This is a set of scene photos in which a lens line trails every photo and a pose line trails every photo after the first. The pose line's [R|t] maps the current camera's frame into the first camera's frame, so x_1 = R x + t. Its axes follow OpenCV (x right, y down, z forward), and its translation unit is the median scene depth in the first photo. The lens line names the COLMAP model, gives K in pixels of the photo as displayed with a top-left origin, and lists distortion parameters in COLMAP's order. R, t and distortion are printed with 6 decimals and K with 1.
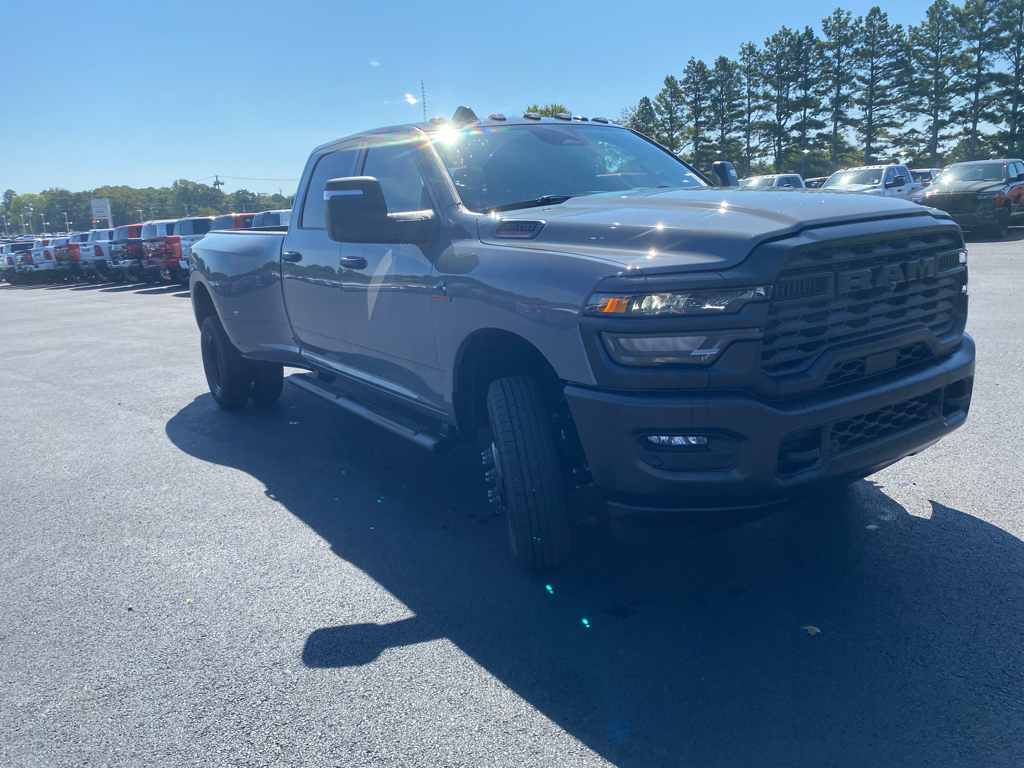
lens RADIAL K [[781.5, 0, 510.5], [0, 781.5, 384.2], [0, 0, 1]] dist [0.006274, -0.004264]
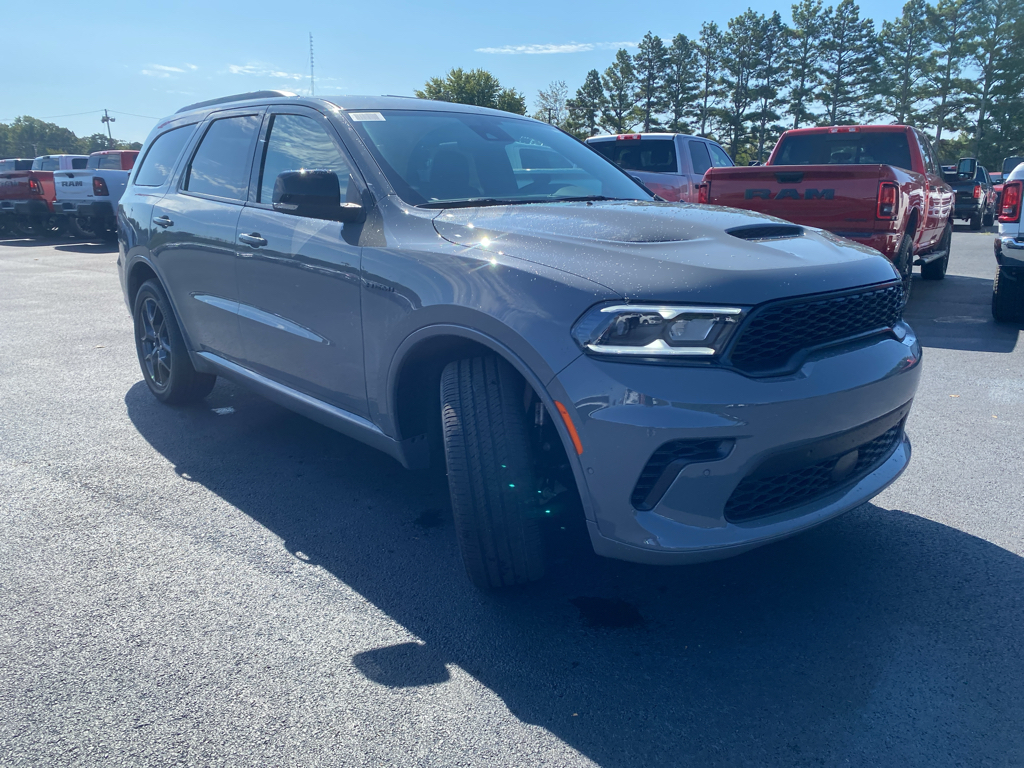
lens RADIAL K [[781.5, 0, 510.3], [0, 781.5, 386.0], [0, 0, 1]] dist [0.006274, -0.004264]
pose [[0.983490, 0.032030, 0.178104, -0.092380], [-0.037316, 0.998955, 0.026406, -0.013118], [-0.177072, -0.032616, 0.983657, 0.100922]]
